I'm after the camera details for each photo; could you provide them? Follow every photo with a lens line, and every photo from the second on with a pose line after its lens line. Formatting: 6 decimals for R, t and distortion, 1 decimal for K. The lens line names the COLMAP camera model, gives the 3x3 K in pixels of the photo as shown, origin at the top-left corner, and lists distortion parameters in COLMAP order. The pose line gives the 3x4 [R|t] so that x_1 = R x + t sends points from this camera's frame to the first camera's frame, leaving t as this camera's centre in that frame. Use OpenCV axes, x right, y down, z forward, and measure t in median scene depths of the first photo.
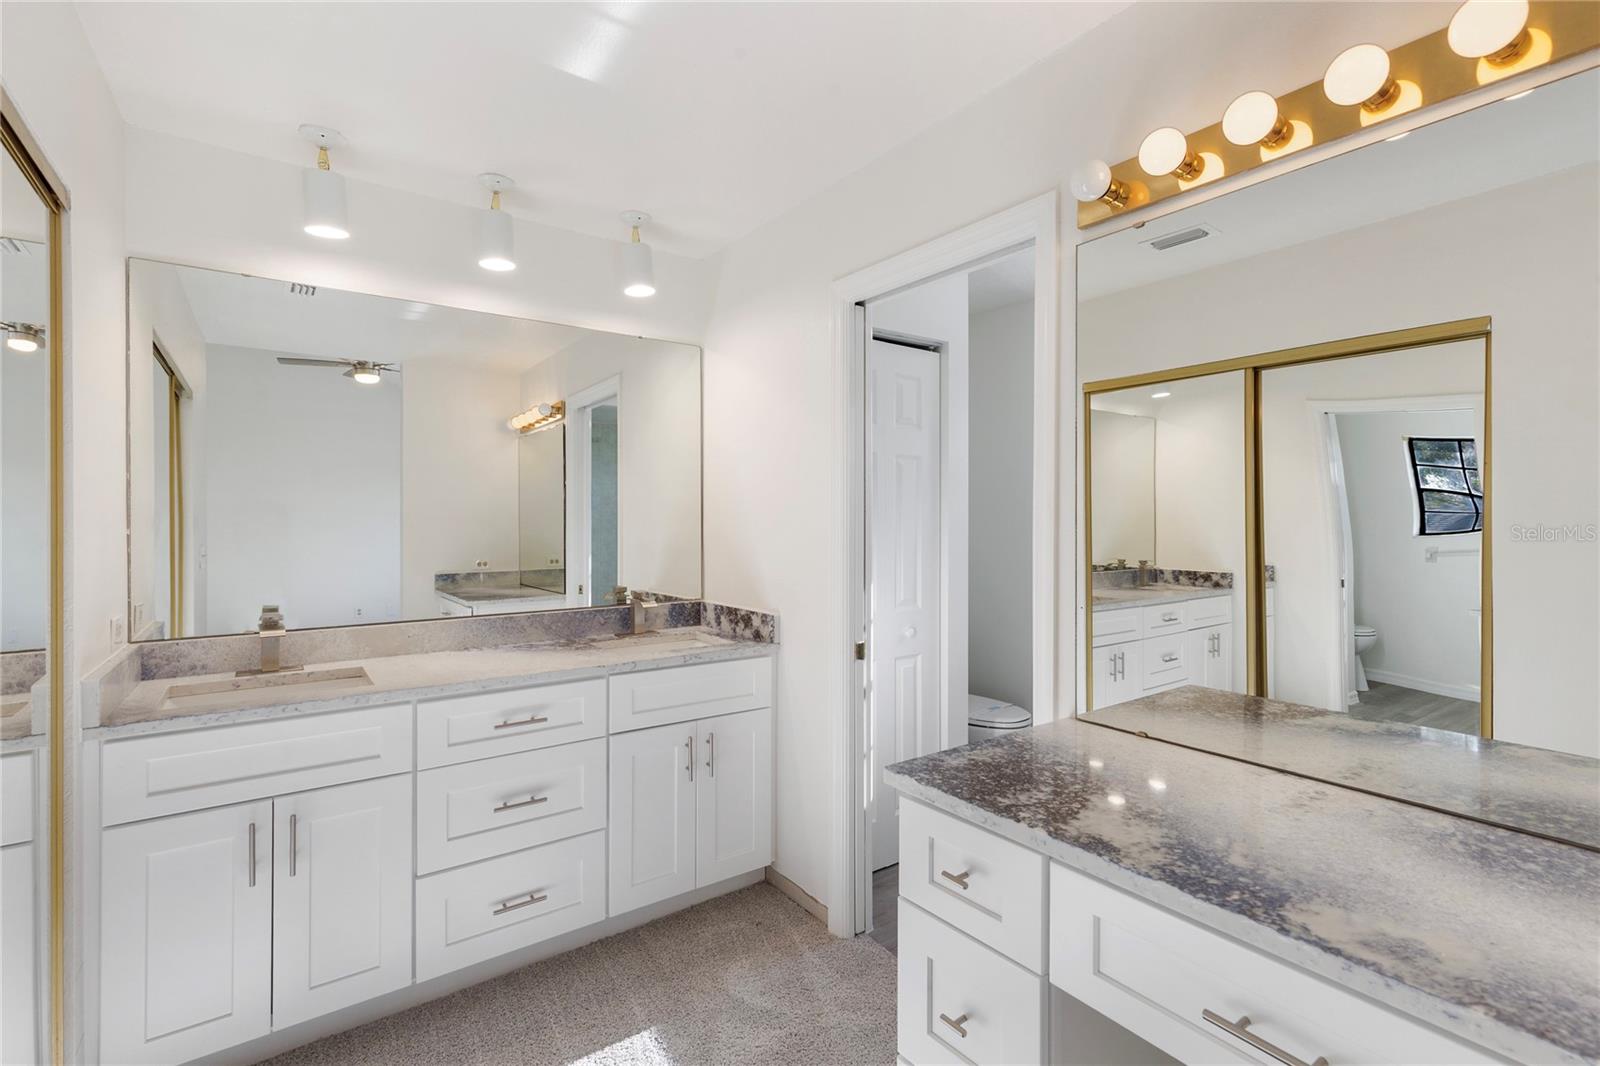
lens RADIAL K [[716.5, 0, 802.6], [0, 716.5, 522.3], [0, 0, 1]] dist [0.002281, 0.000063]
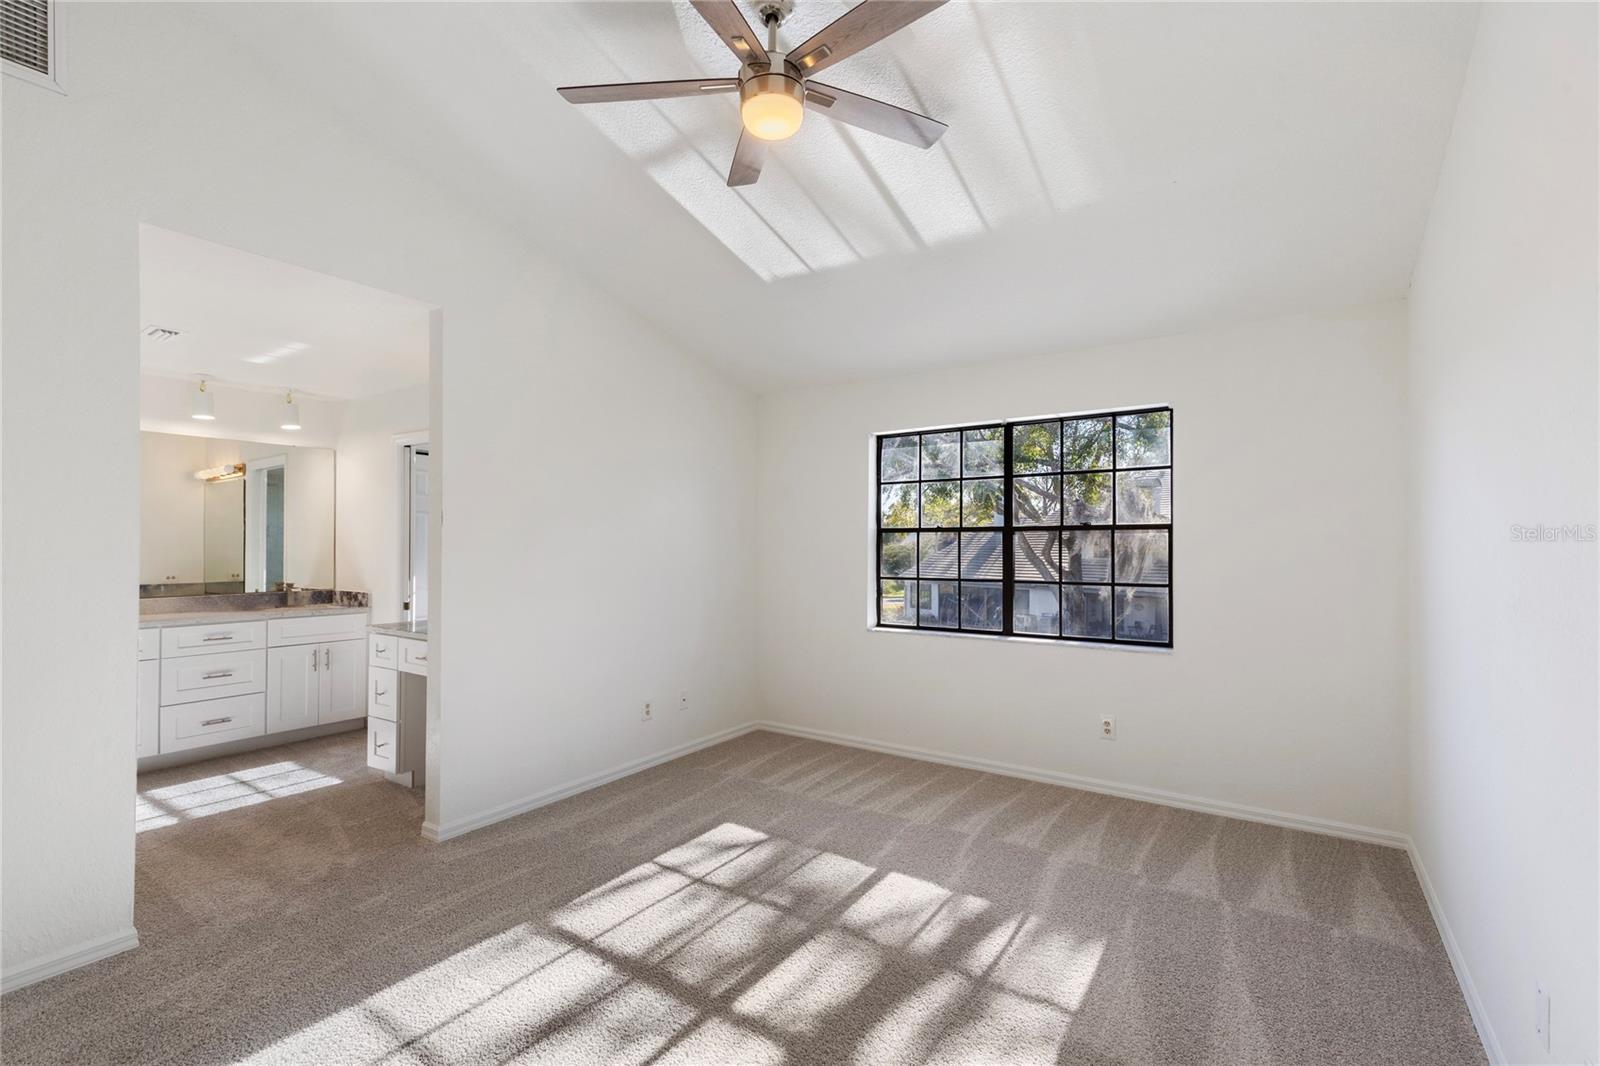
lens RADIAL K [[716.5, 0, 797.5], [0, 716.5, 539.0], [0, 0, 1]] dist [0.002281, 0.000063]
pose [[0.945001, 0.002975, 0.327053, 0.432623], [0.000872, 0.999932, -0.011618, 0.003064], [-0.327065, 0.011264, 0.944935, -1.273805]]
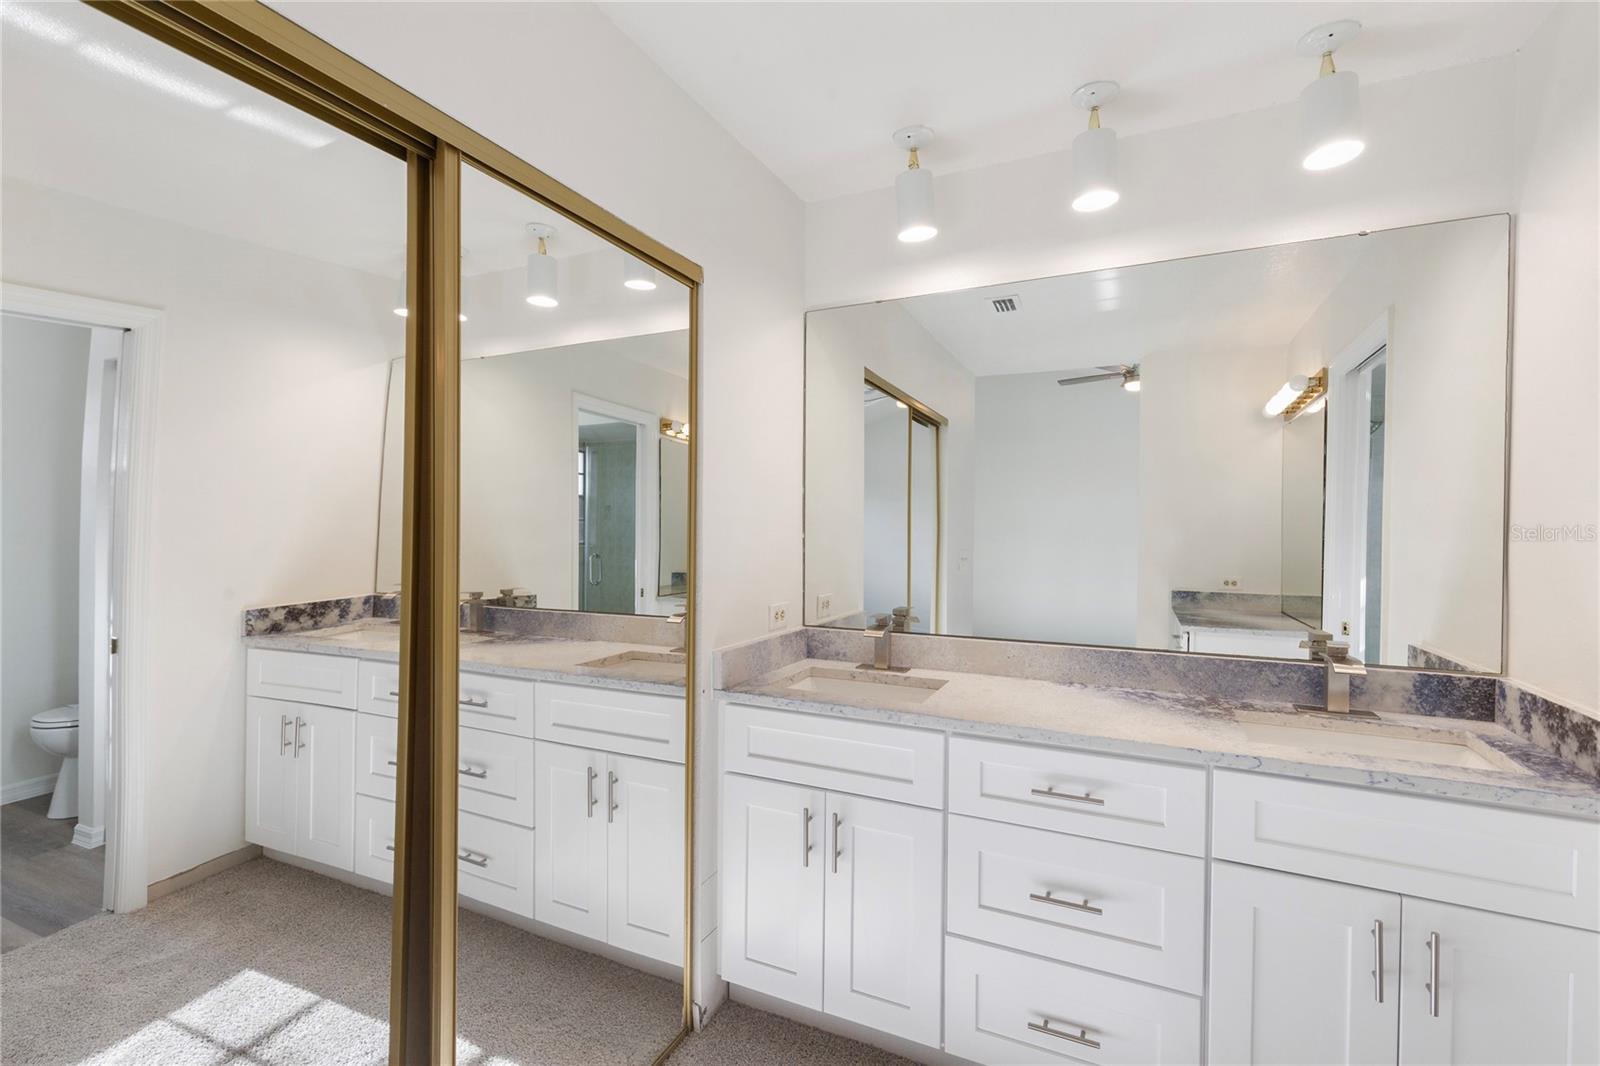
lens RADIAL K [[716.5, 0, 795.9], [0, 716.5, 538.8], [0, 0, 1]] dist [0.002281, 0.000063]
pose [[0.468889, 0.017297, -0.883088, 0.104321], [-0.011472, 0.999843, 0.013493, 0.001782], [0.883183, 0.003804, 0.469014, 0.305900]]
